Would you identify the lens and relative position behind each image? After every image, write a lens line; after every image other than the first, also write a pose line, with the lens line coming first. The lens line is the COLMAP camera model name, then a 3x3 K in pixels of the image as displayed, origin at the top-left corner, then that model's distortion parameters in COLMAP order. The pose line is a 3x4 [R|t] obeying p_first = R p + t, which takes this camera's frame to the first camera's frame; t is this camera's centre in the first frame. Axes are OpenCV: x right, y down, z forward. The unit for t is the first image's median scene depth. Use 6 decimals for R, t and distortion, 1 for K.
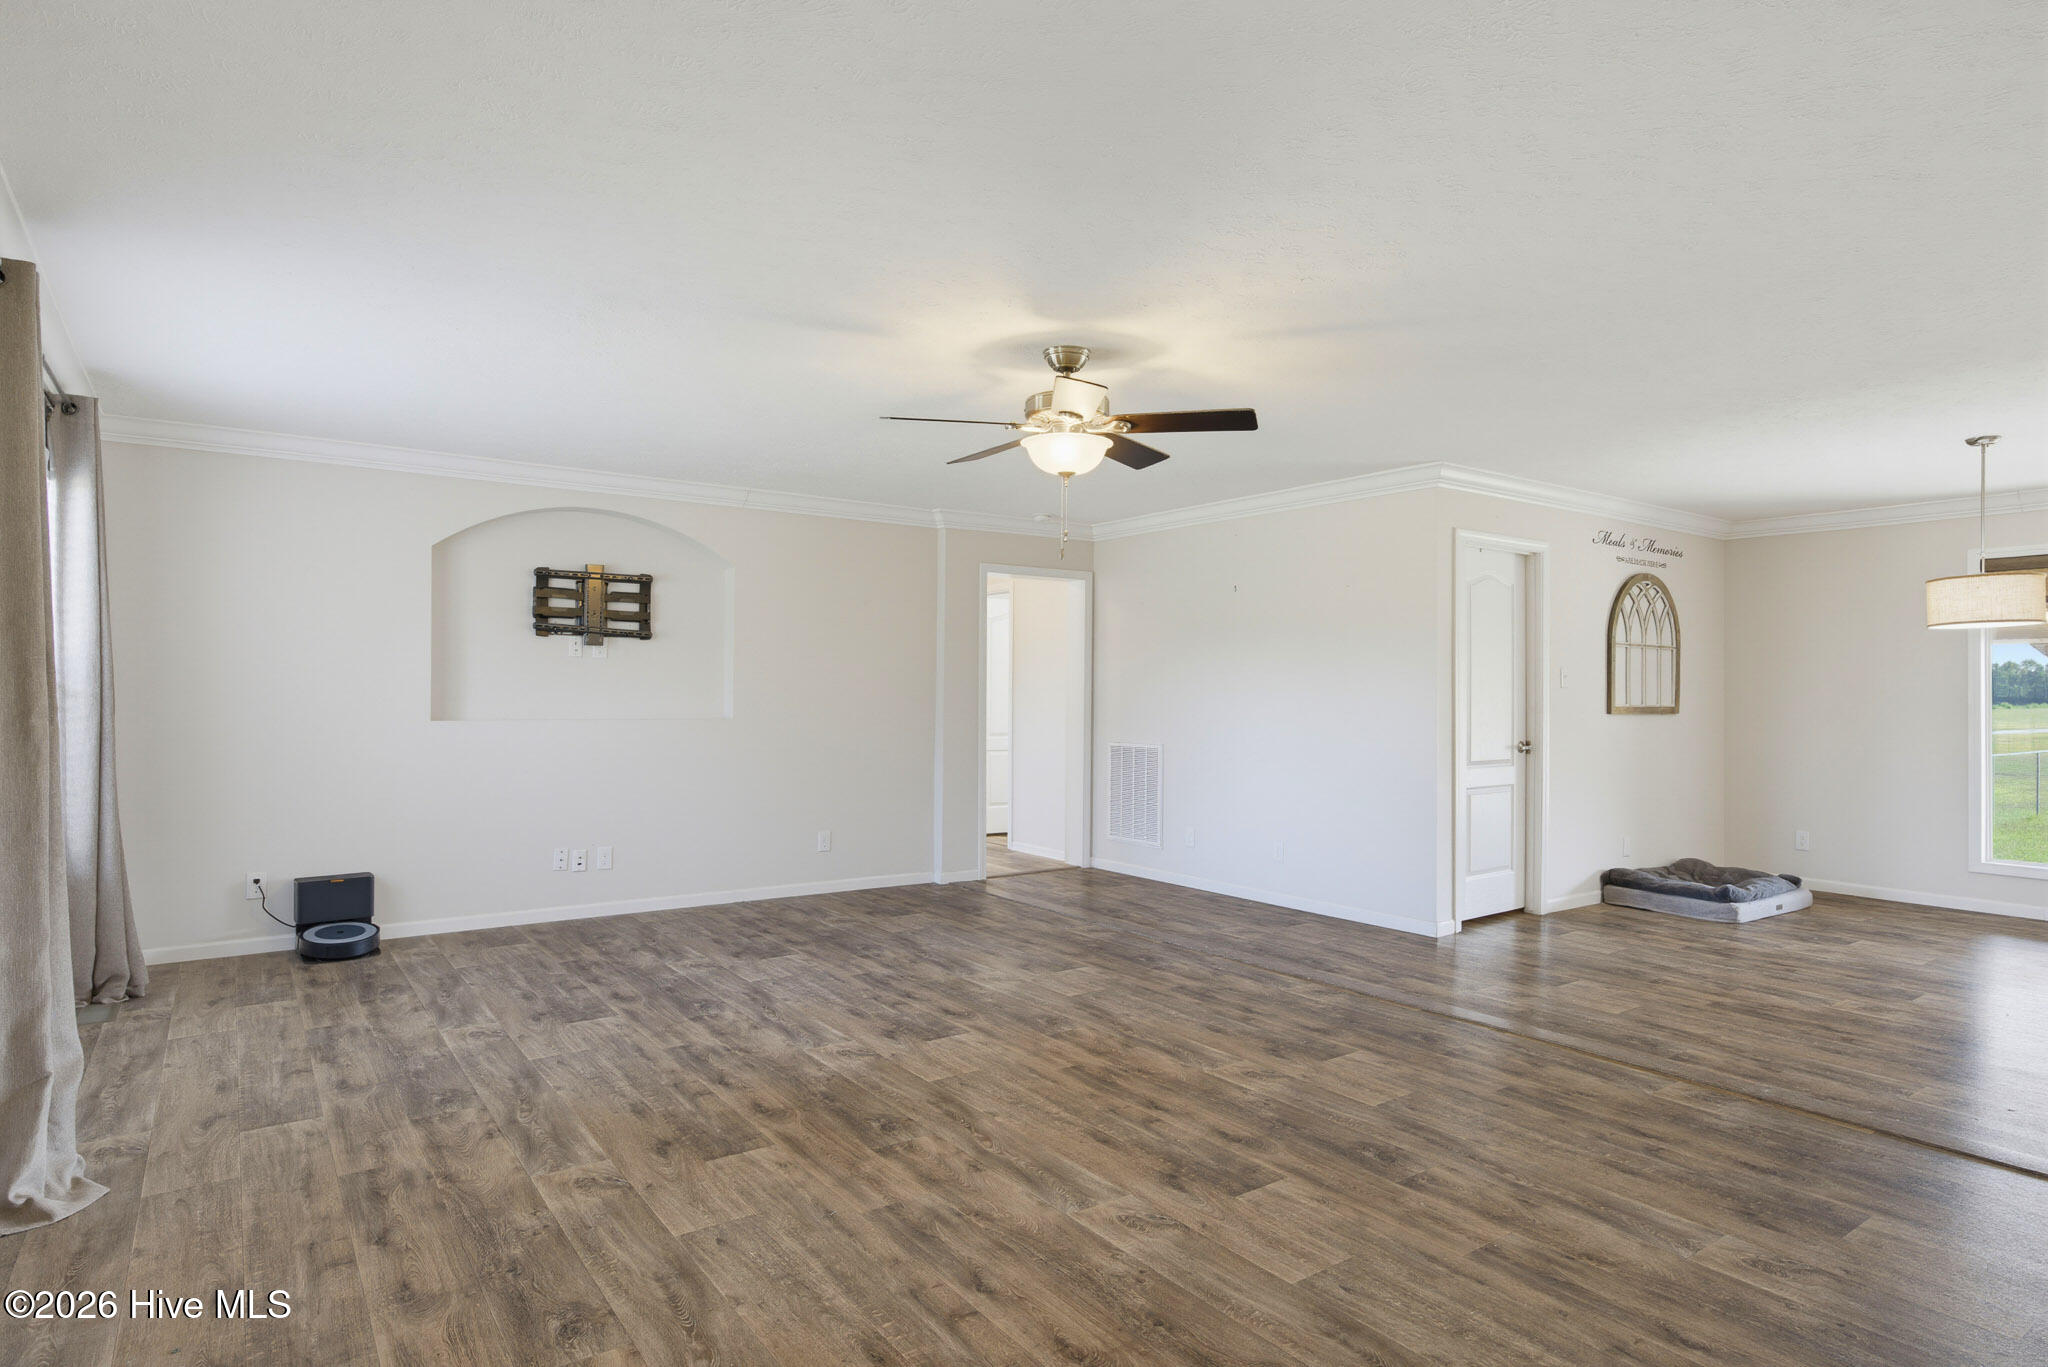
lens RADIAL K [[1121.8, 0, 1029.7], [0, 1121.8, 689.8], [0, 0, 1]] dist [-0.004539, 0.002087]
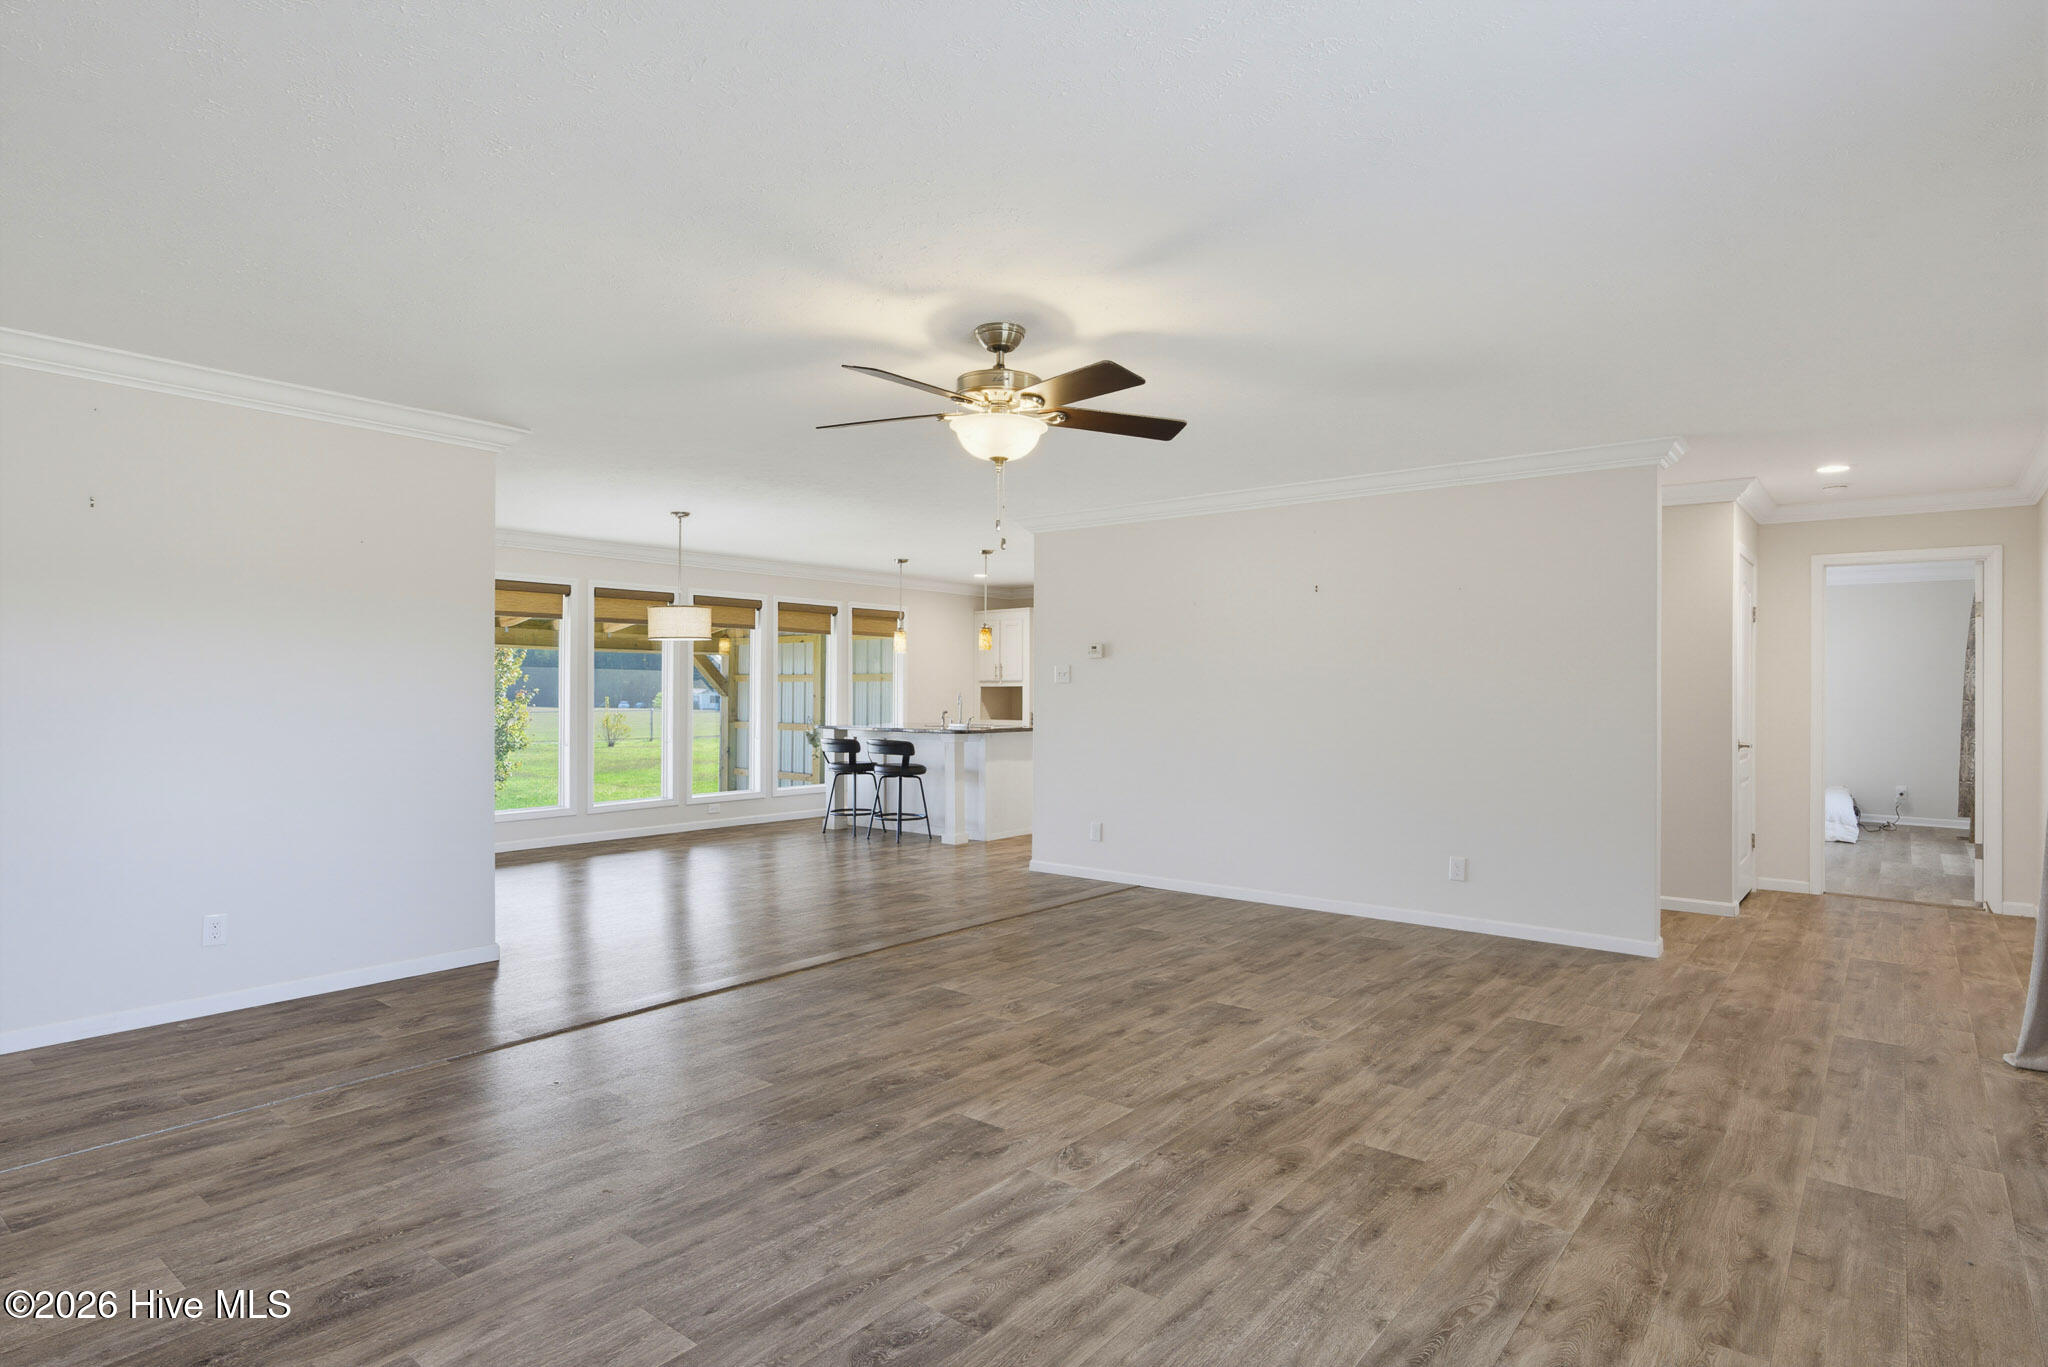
lens RADIAL K [[1084.3, 0, 1033.7], [0, 1084.3, 690.6], [0, 0, 1]] dist [-0.004876, 0.002611]
pose [[-0.269067, -0.007669, 0.963091, -0.742506], [-0.010360, 0.999933, 0.005068, -0.002338], [-0.963066, -0.008614, -0.269129, 1.055058]]
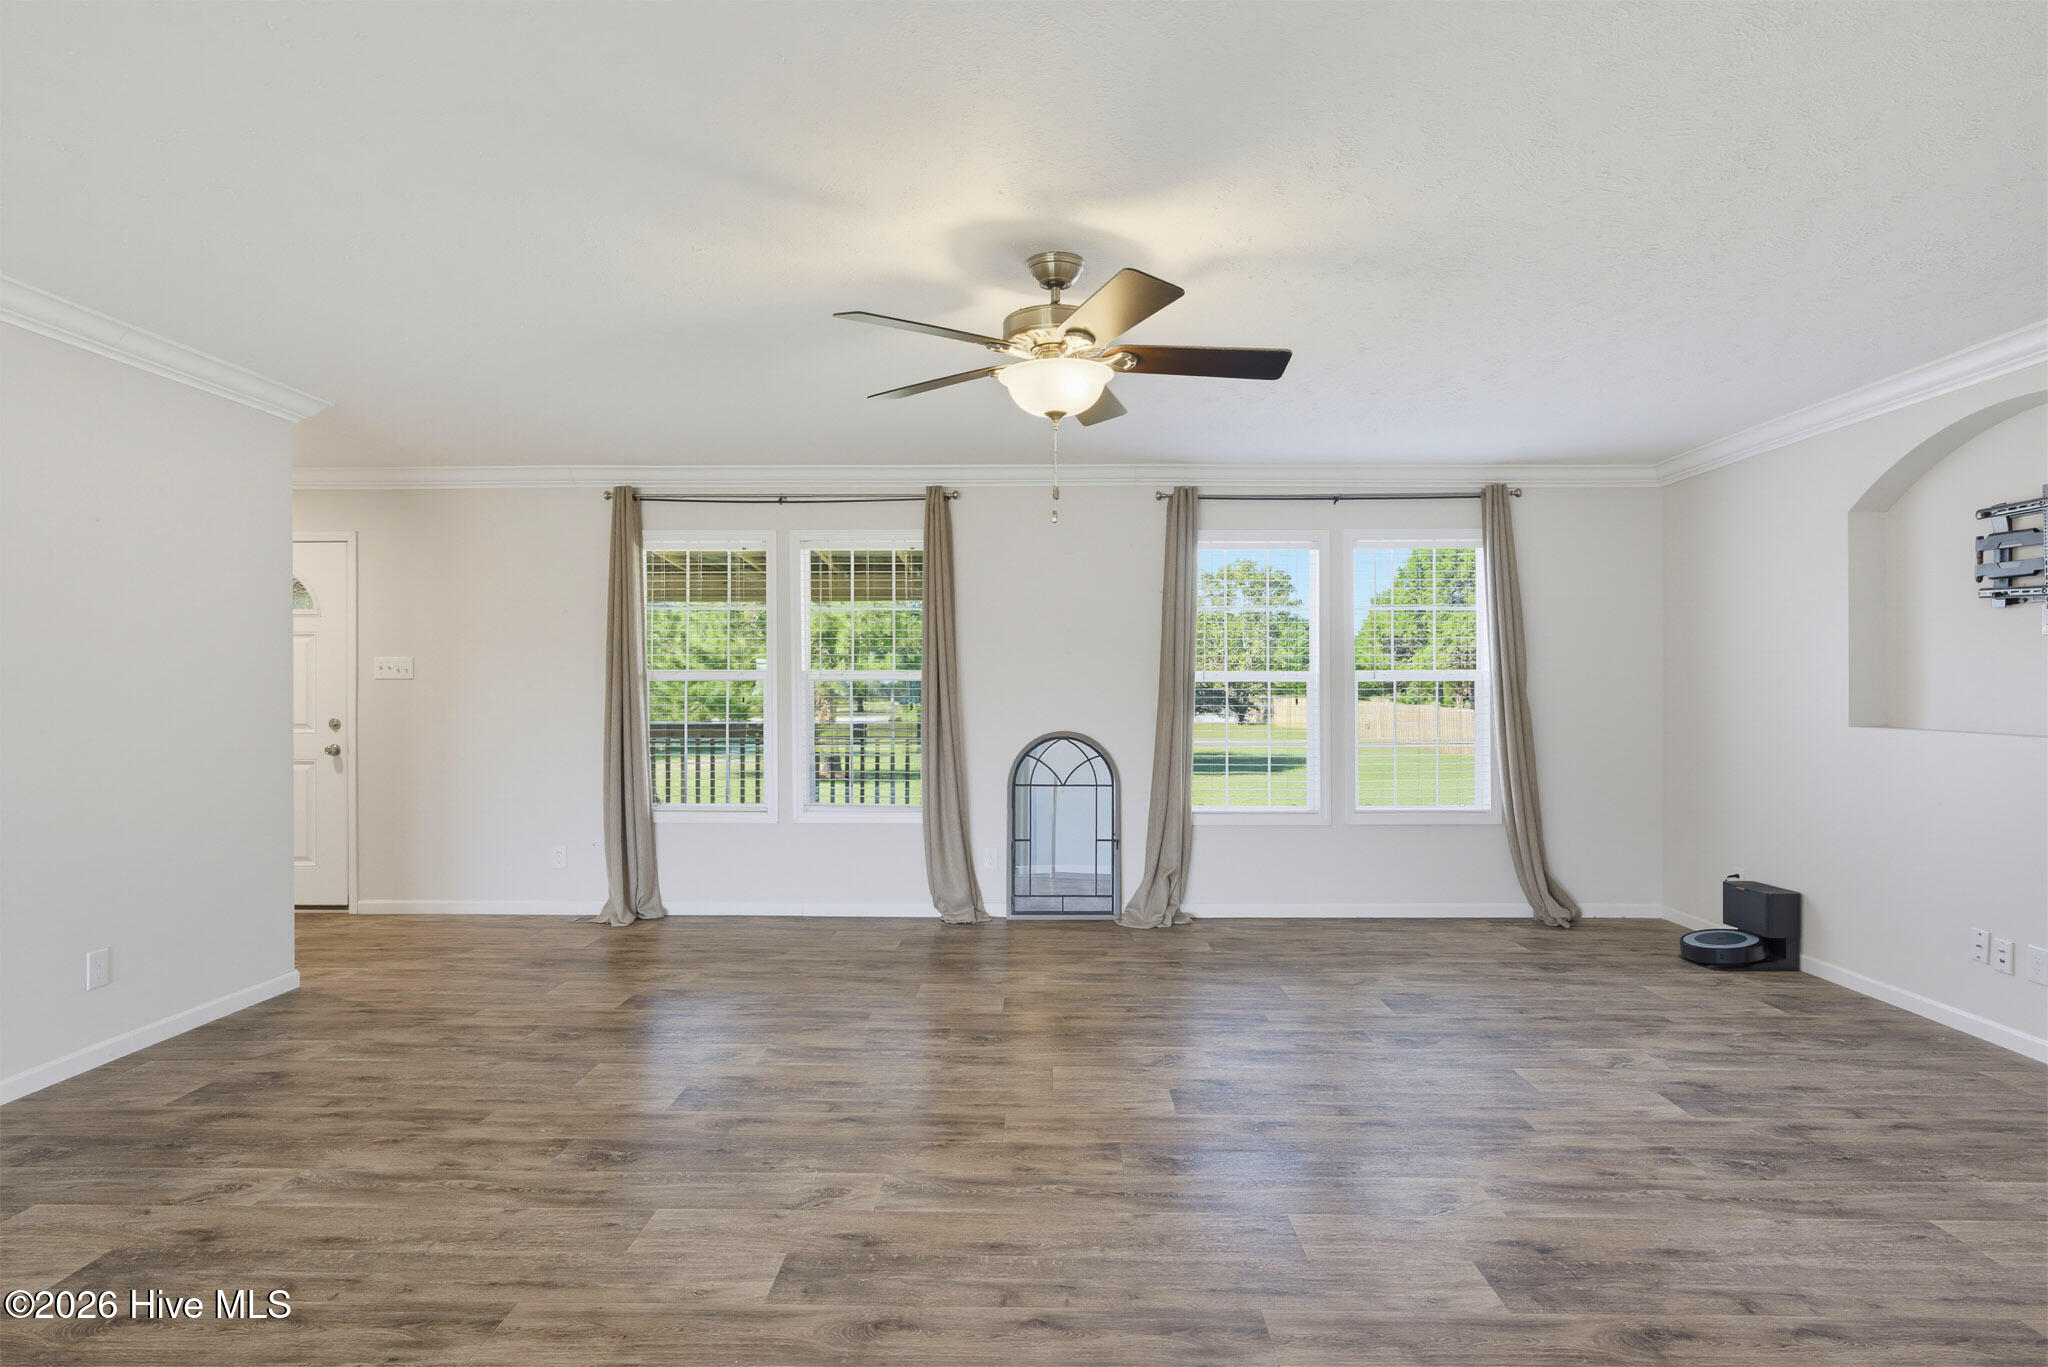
lens RADIAL K [[1096.5, 0, 1031.6], [0, 1096.5, 687.2], [0, 0, 1]] dist [-0.009344, 0.009470]
pose [[-0.594795, -0.004334, -0.803866, 0.581273], [-0.001566, 0.999990, -0.004232, 0.004500], [0.803876, -0.001258, -0.594796, 1.258795]]
